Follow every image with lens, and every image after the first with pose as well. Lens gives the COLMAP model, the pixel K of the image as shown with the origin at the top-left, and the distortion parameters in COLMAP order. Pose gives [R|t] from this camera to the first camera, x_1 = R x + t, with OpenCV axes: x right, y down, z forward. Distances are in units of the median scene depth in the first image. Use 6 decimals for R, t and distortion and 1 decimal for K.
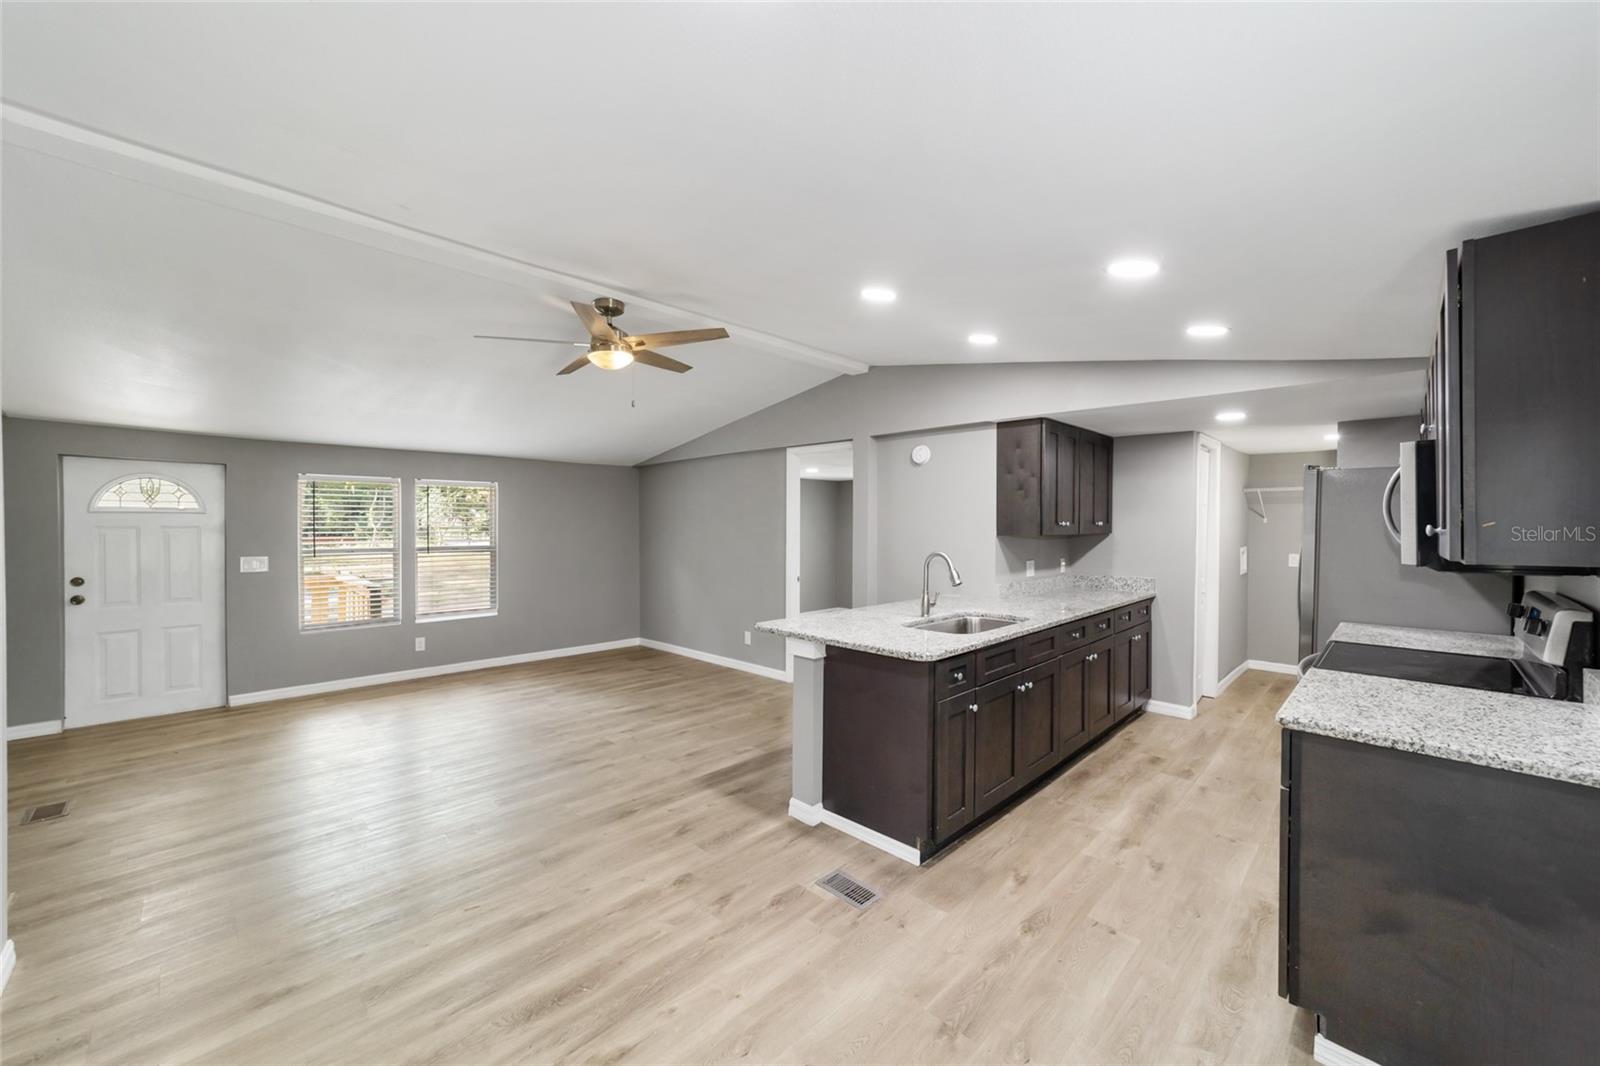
lens RADIAL K [[615.6, 0, 797.3], [0, 615.6, 528.1], [0, 0, 1]] dist [-0.019715, 0.009283]
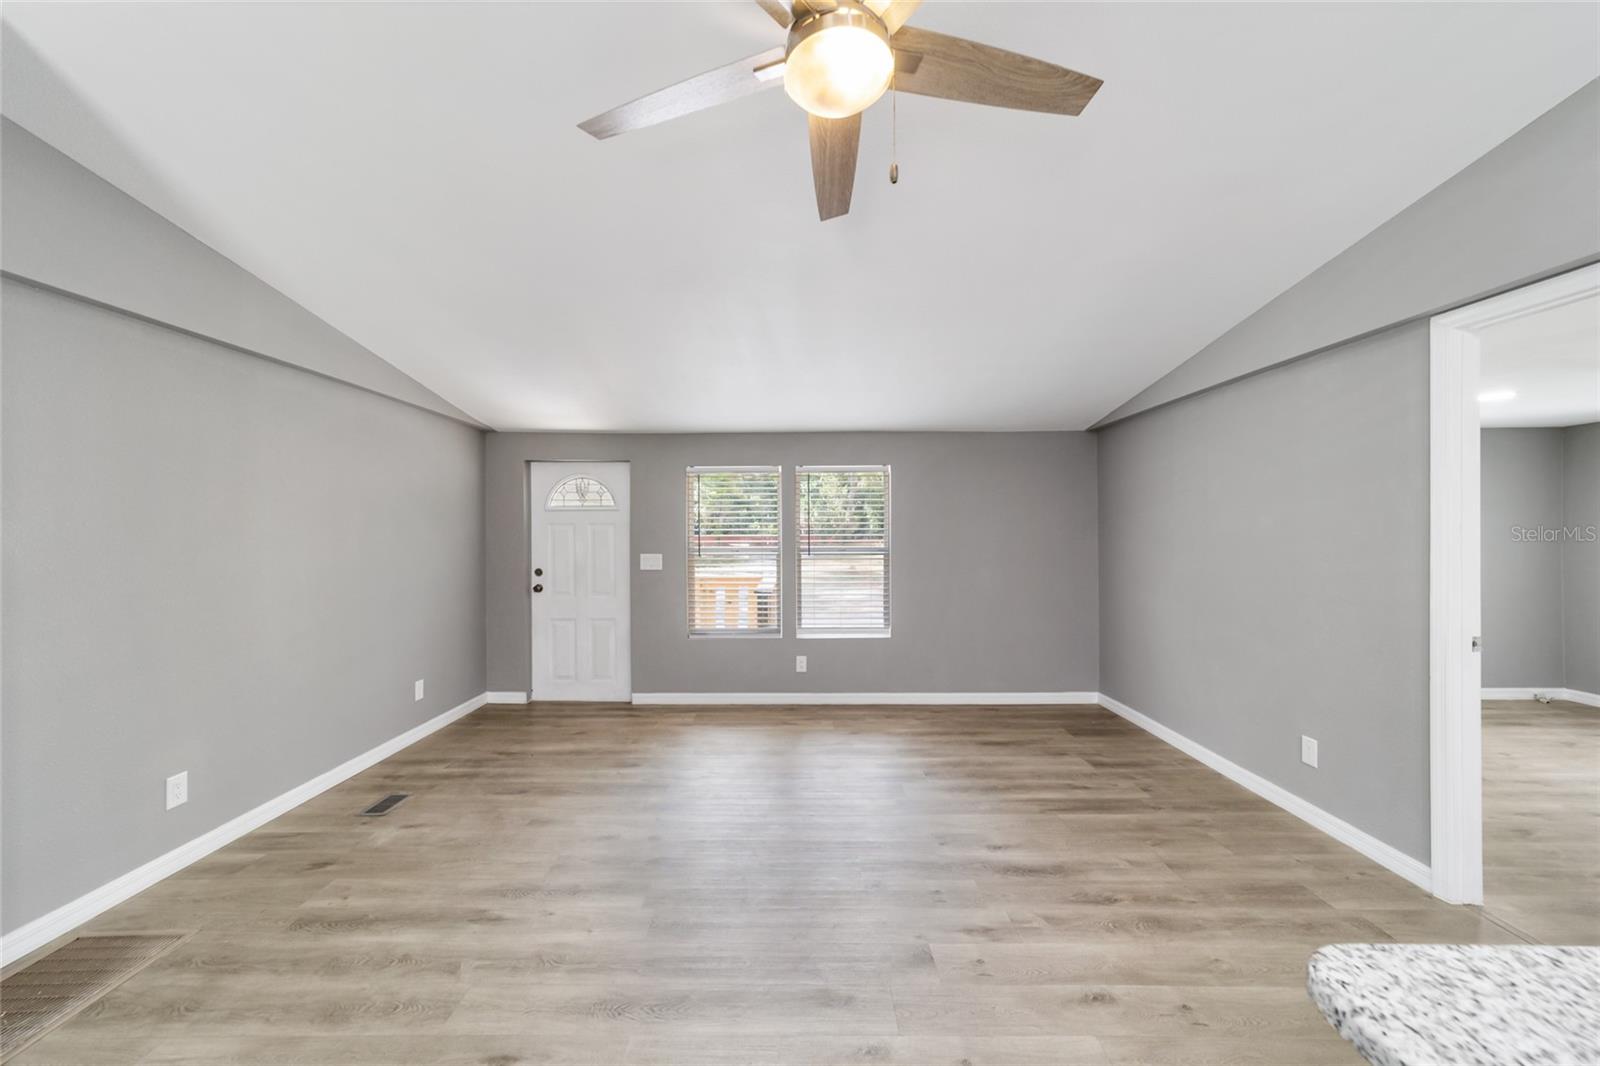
lens RADIAL K [[613.2, 0, 796.5], [0, 613.2, 530.8], [0, 0, 1]] dist [-0.019929, 0.008953]
pose [[0.699967, -0.002837, -0.714170, -0.033921], [0.001123, 0.999995, -0.002871, 0.015109], [0.714175, 0.001208, 0.699967, 0.567253]]
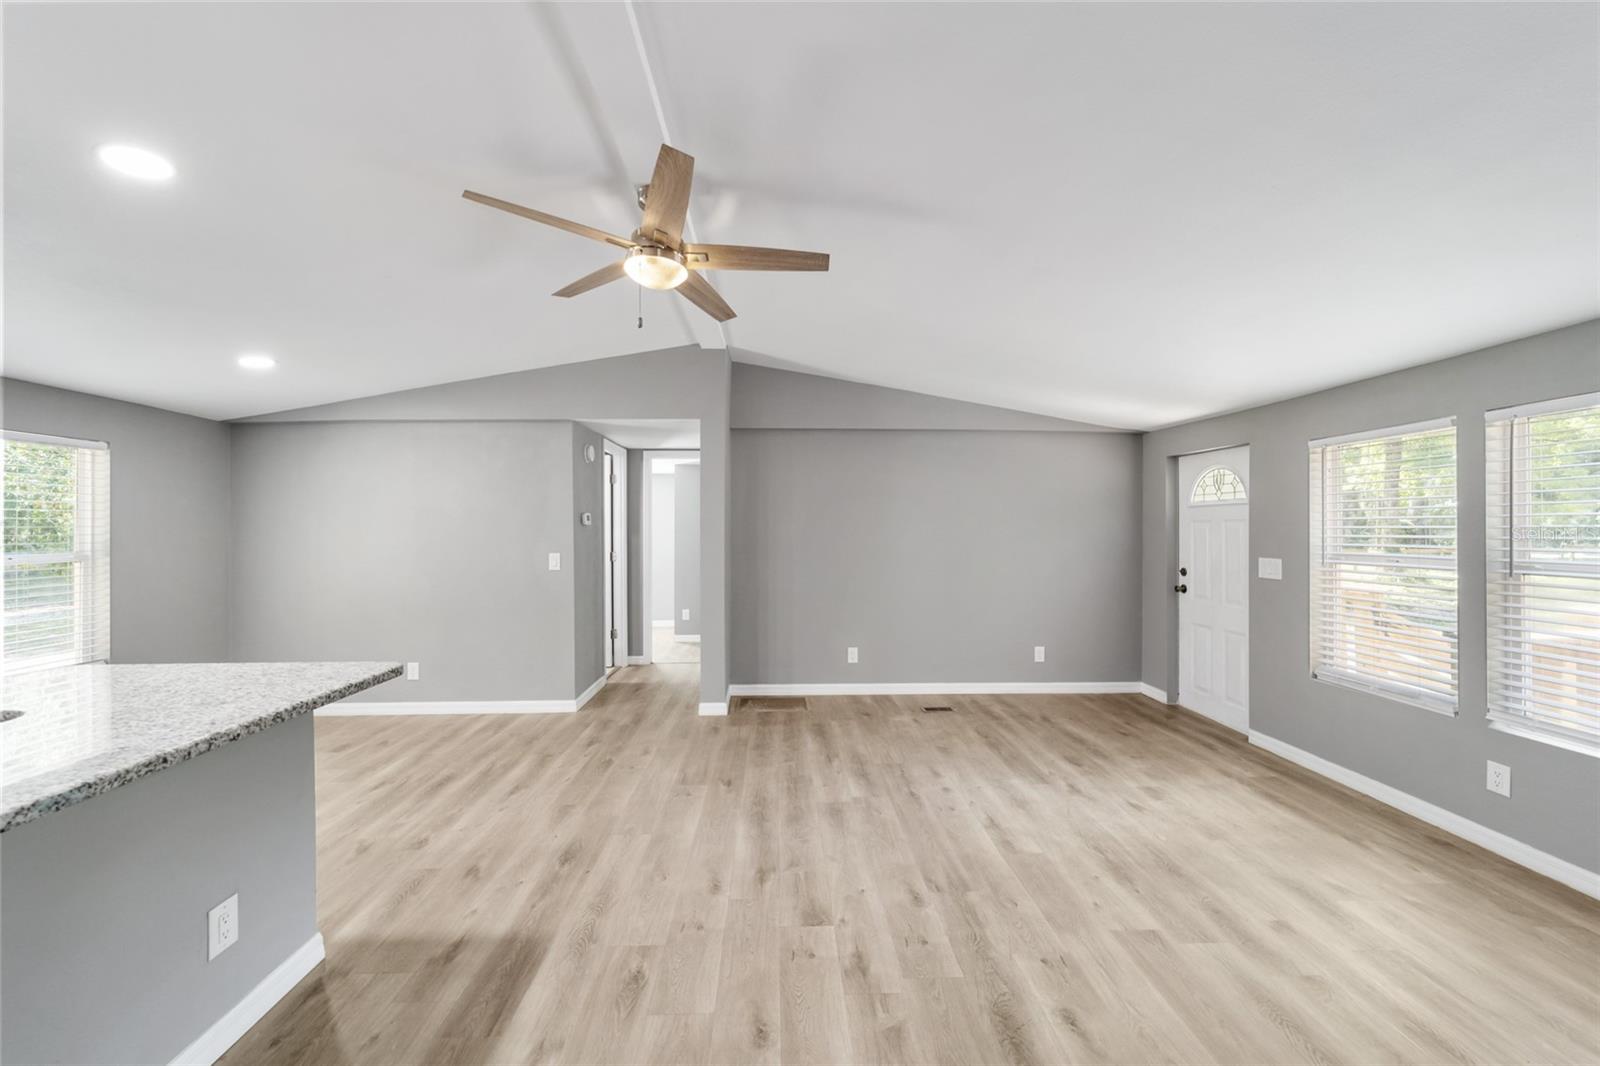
lens RADIAL K [[613.2, 0, 796.5], [0, 613.2, 530.8], [0, 0, 1]] dist [-0.019929, 0.008953]
pose [[-0.685888, -0.000028, -0.727707, 0.077888], [-0.005218, 0.999974, 0.004880, 0.013880], [0.727689, 0.007144, -0.685871, 1.286548]]
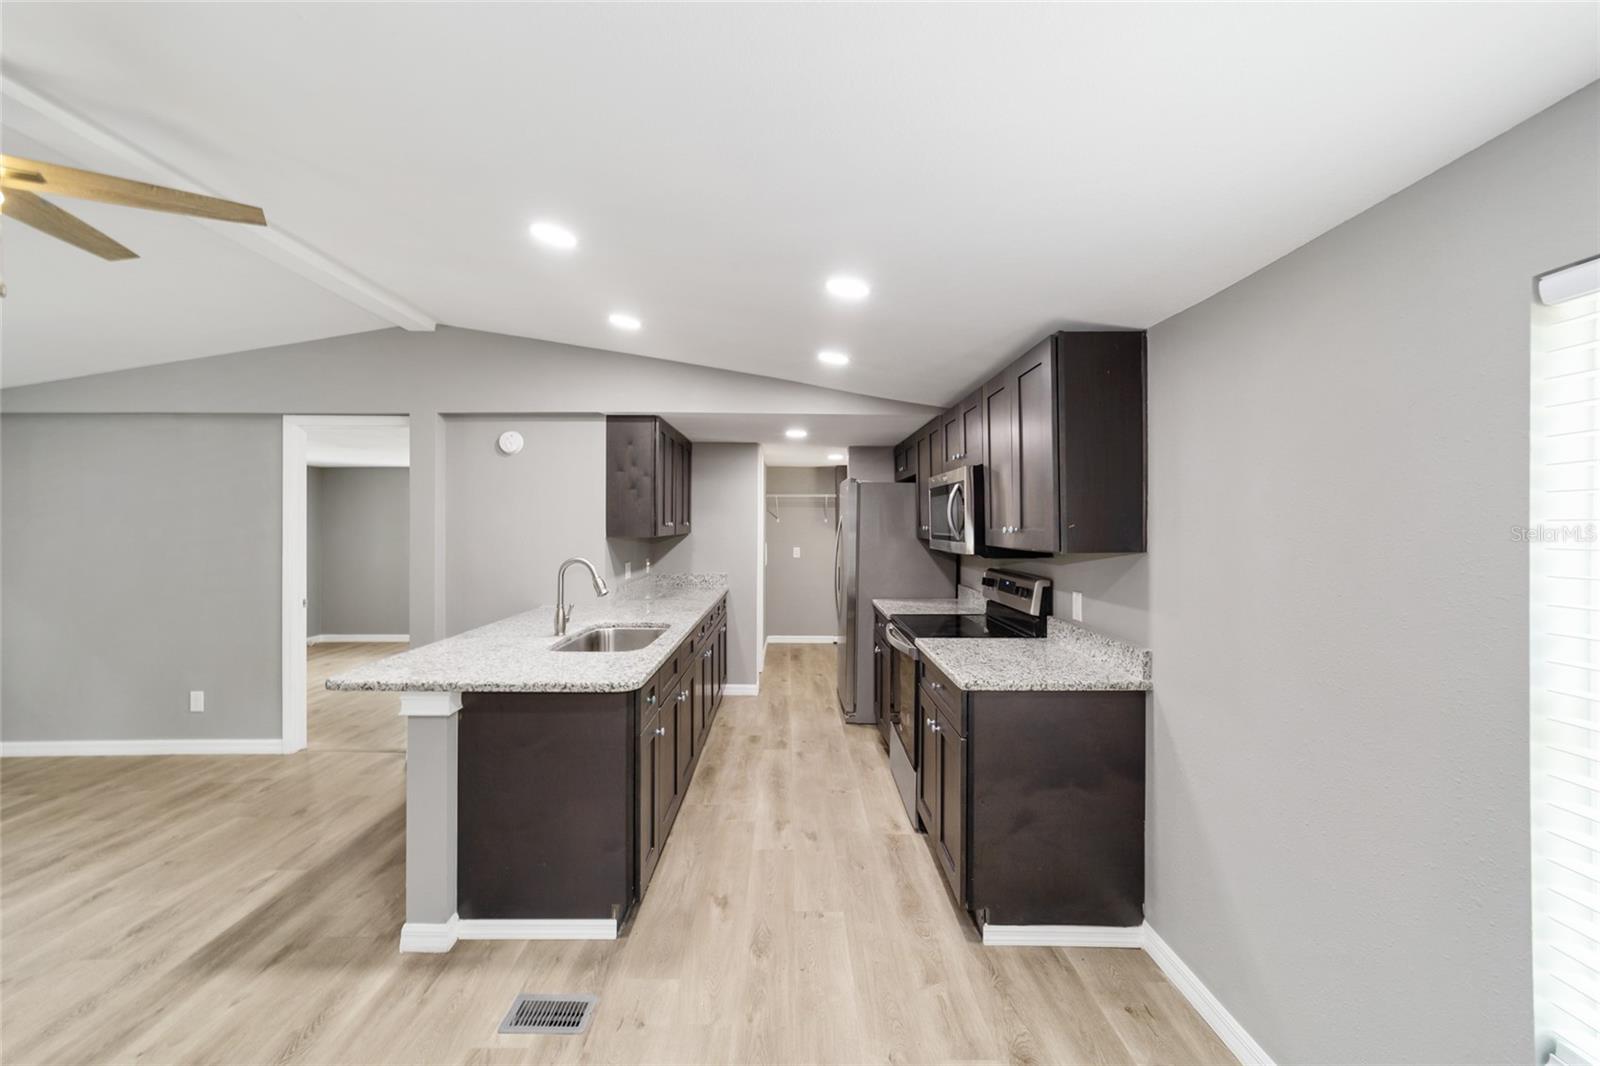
lens RADIAL K [[617.2, 0, 793.7], [0, 617.2, 523.0], [0, 0, 1]] dist [-0.019583, 0.008936]
pose [[0.704931, -0.000818, 0.709275, -0.134983], [0.005630, 0.999974, -0.004442, -0.003615], [-0.709253, 0.007125, 0.704918, 0.147465]]
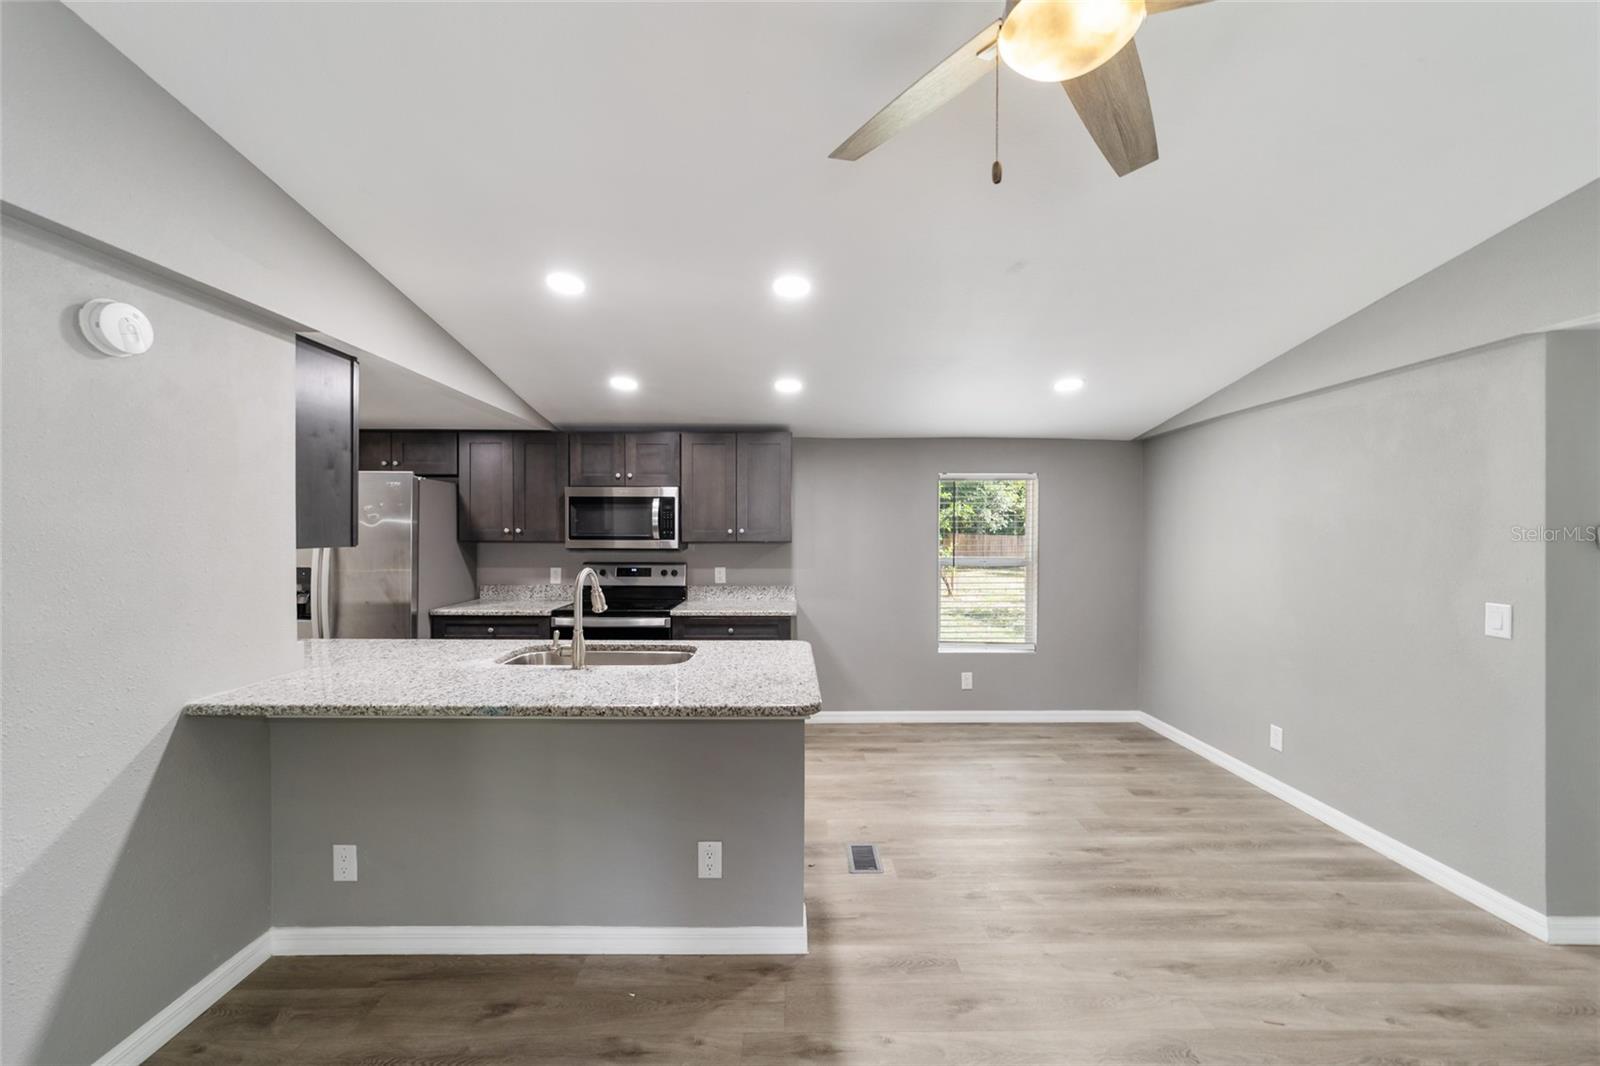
lens RADIAL K [[613.2, 0, 796.5], [0, 613.2, 530.8], [0, 0, 1]] dist [-0.019929, 0.008953]
pose [[-0.710938, -0.008413, 0.703204, -0.346489], [-0.001074, 0.999940, 0.010877, -0.009847], [-0.703254, 0.006977, -0.710905, 1.073433]]
